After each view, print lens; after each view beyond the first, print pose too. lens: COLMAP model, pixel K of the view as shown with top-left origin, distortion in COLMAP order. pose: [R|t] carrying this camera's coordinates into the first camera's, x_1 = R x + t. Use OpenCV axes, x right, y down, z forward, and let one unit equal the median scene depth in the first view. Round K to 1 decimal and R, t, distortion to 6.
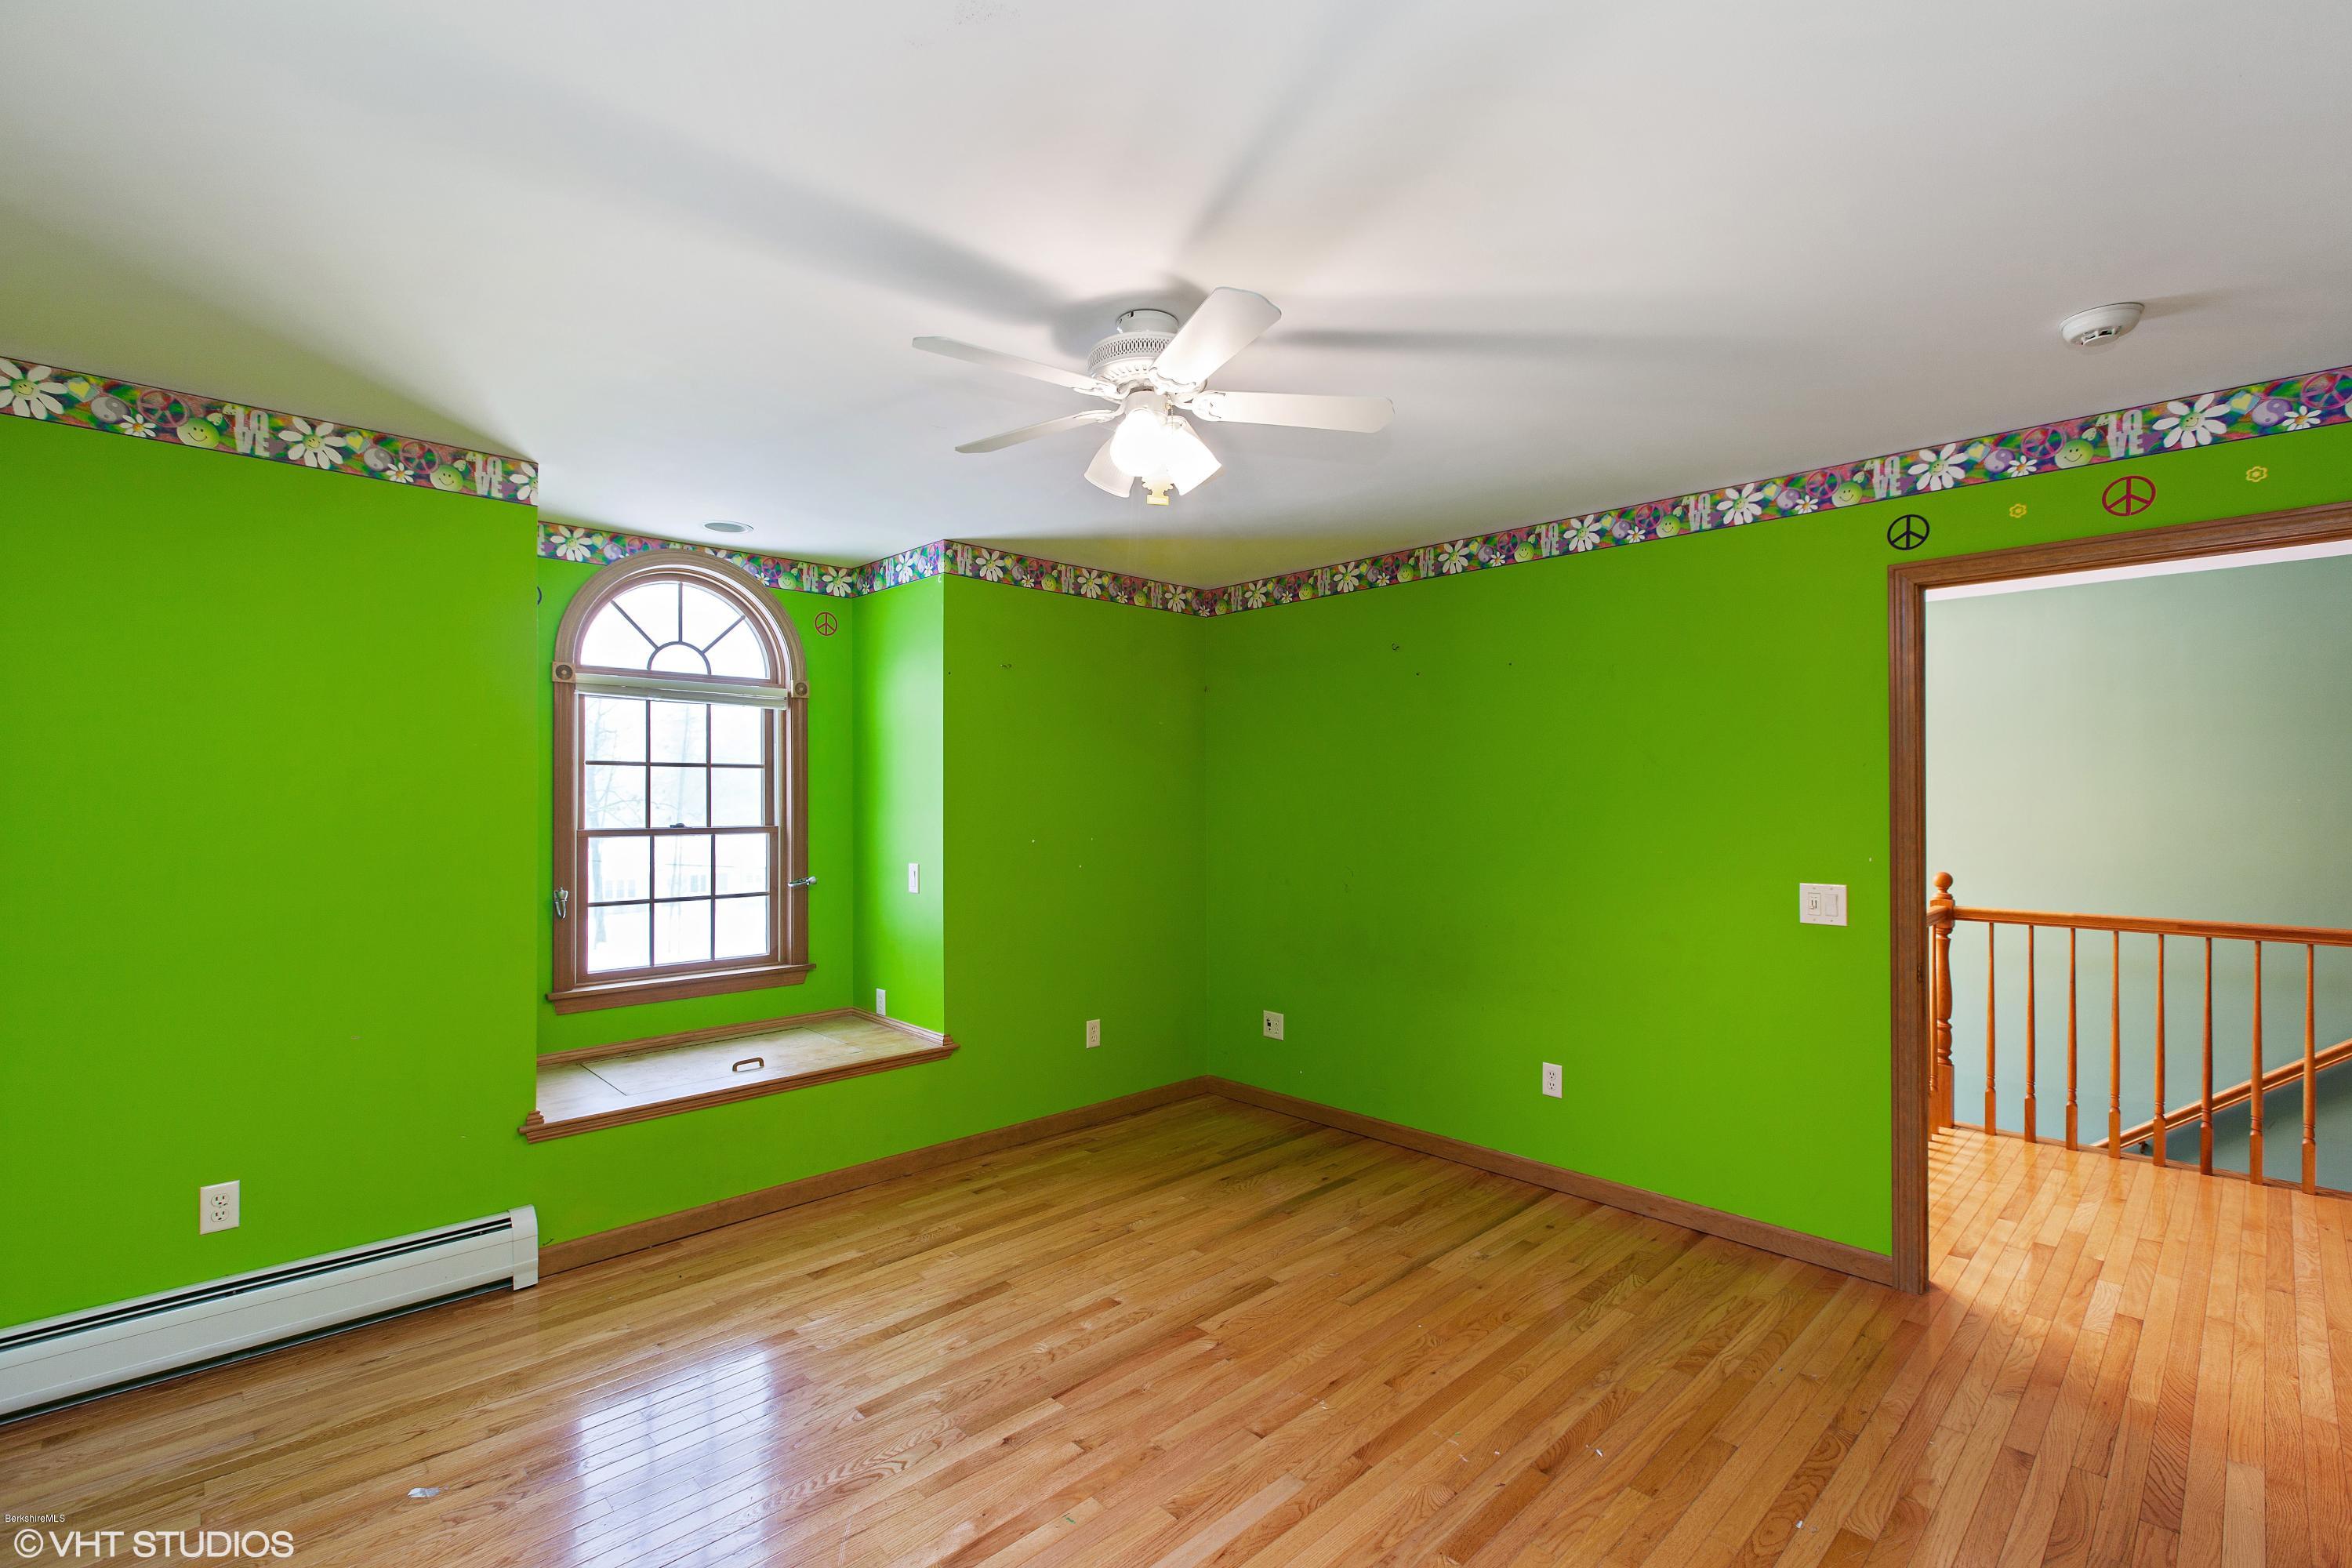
lens RADIAL K [[1056.4, 0, 1171.3], [0, 1056.4, 778.2], [0, 0, 1]] dist [-0.000023, -0.000244]
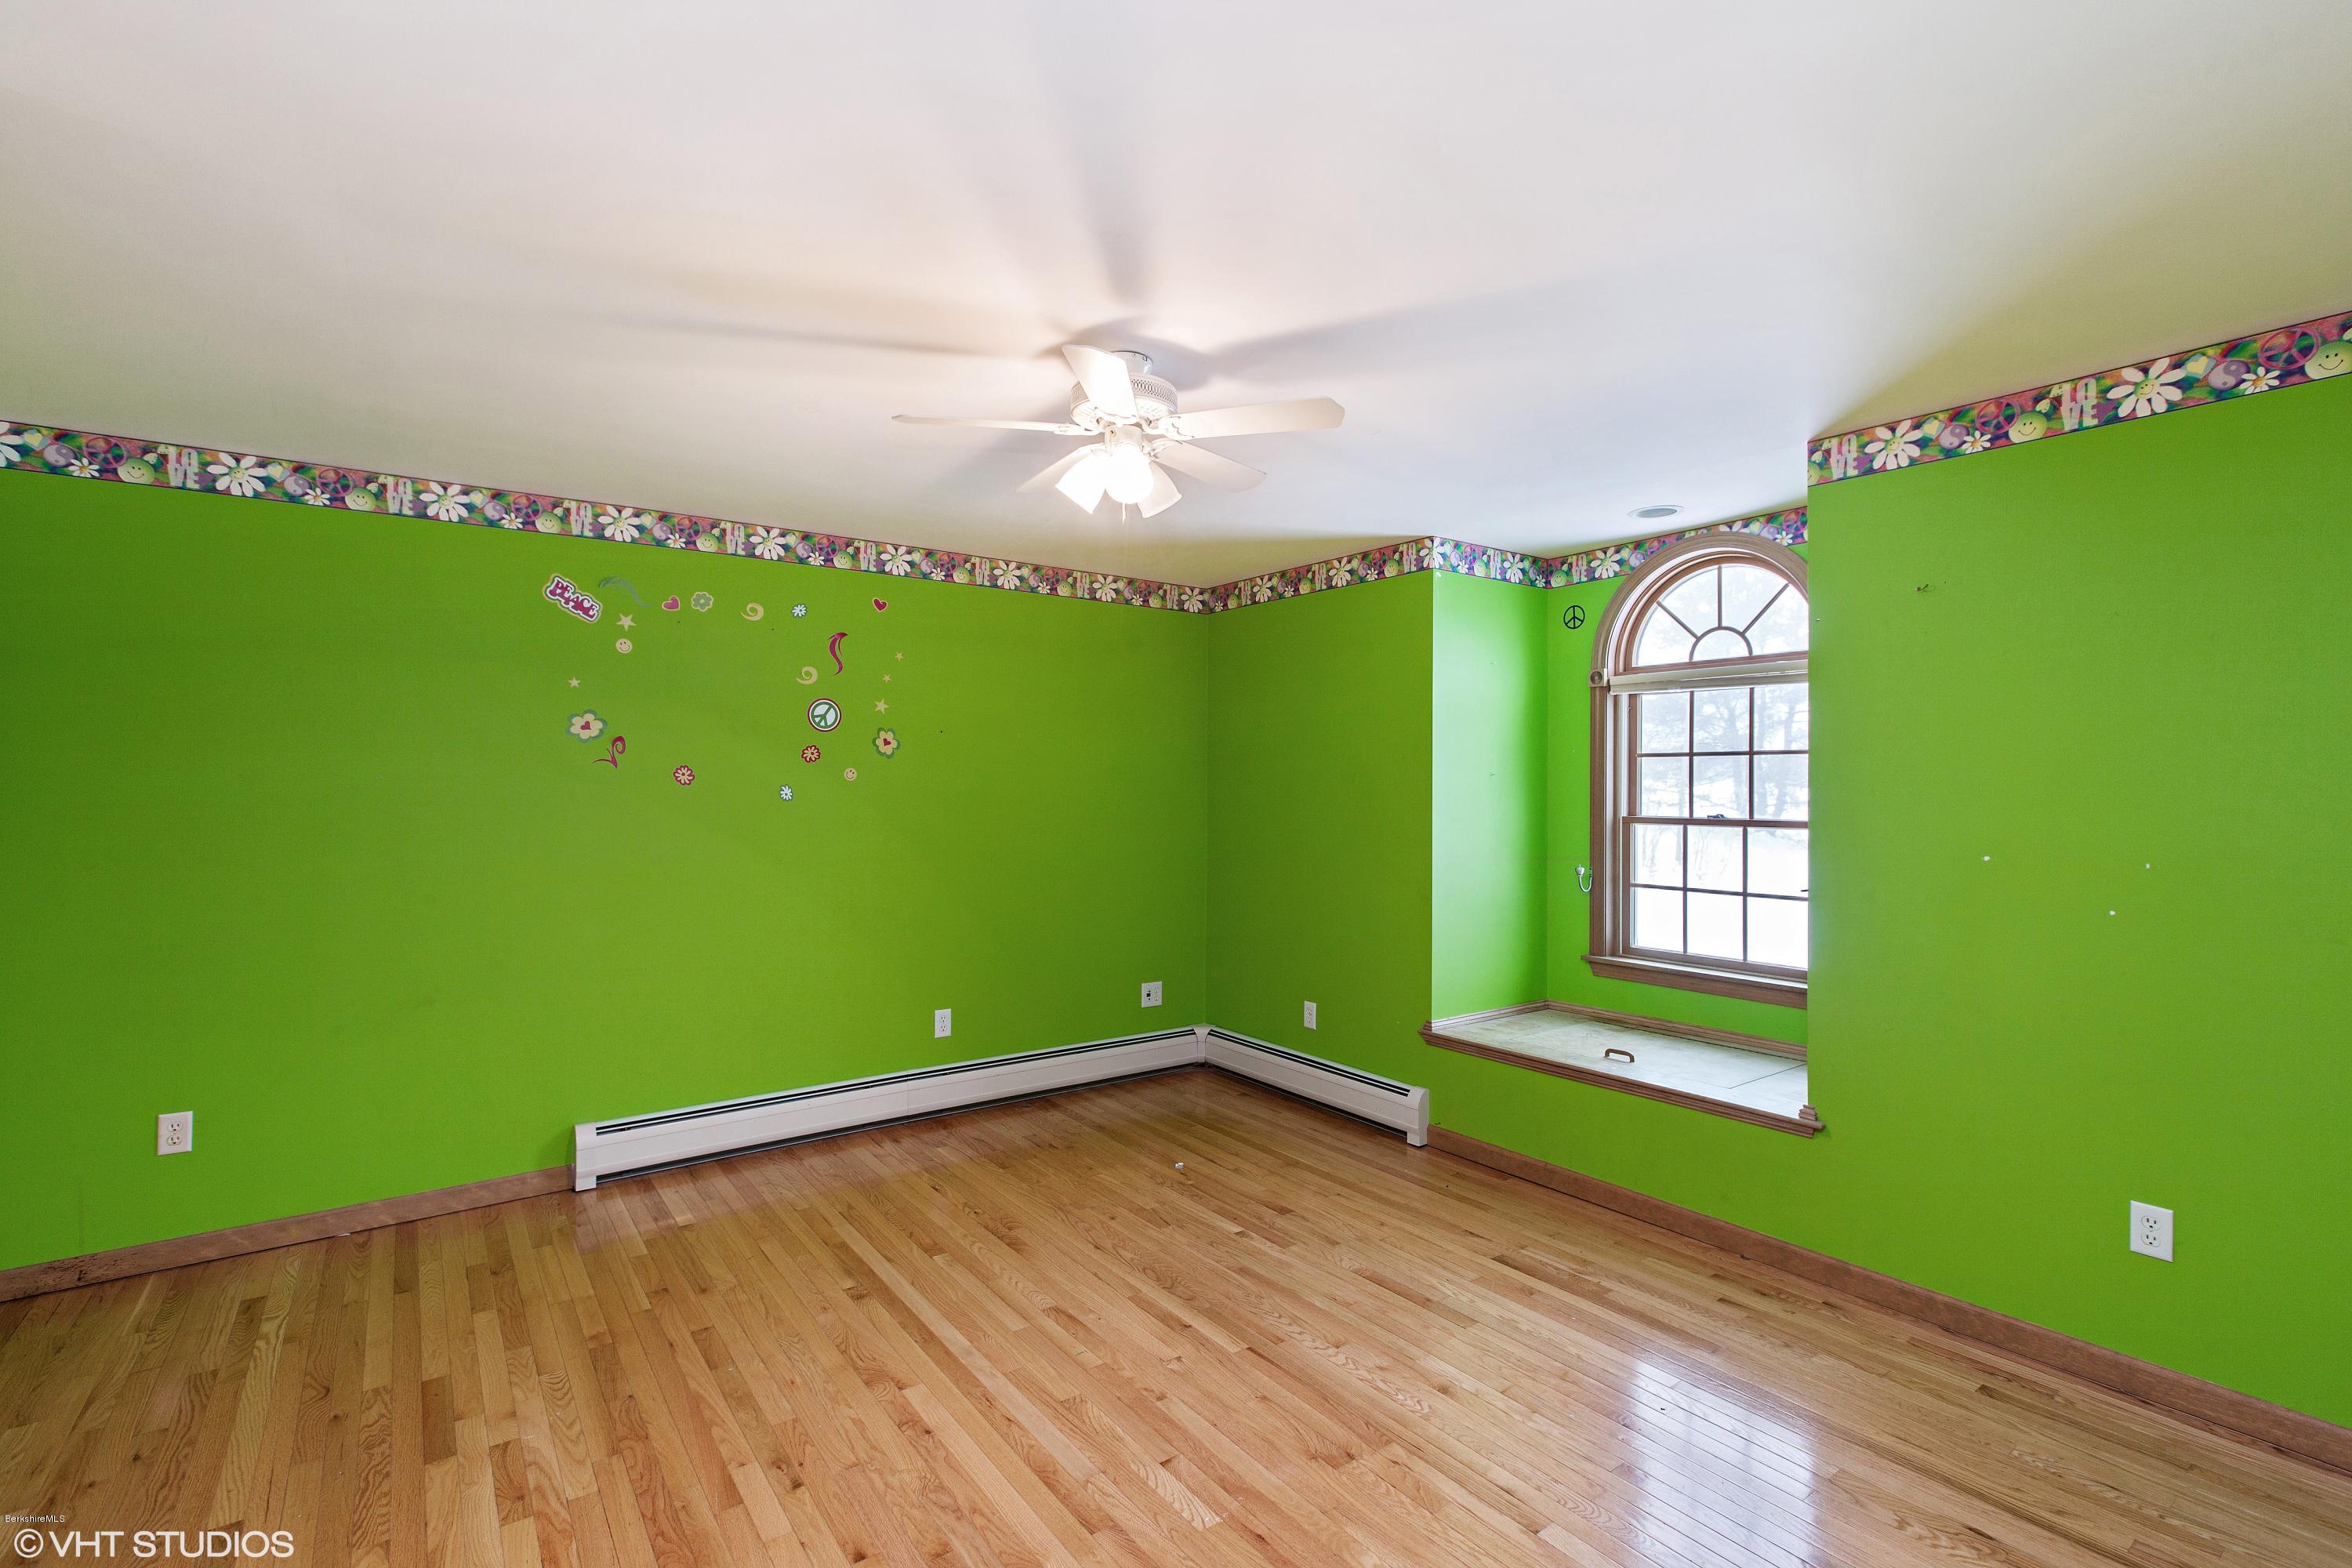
lens RADIAL K [[1056.4, 0, 1171.3], [0, 1056.4, 778.2], [0, 0, 1]] dist [-0.000023, -0.000244]
pose [[-0.136669, -0.007245, -0.990590, 0.573708], [0.015781, 0.999830, -0.009490, 0.011077], [0.990491, -0.016930, -0.136532, 0.641919]]
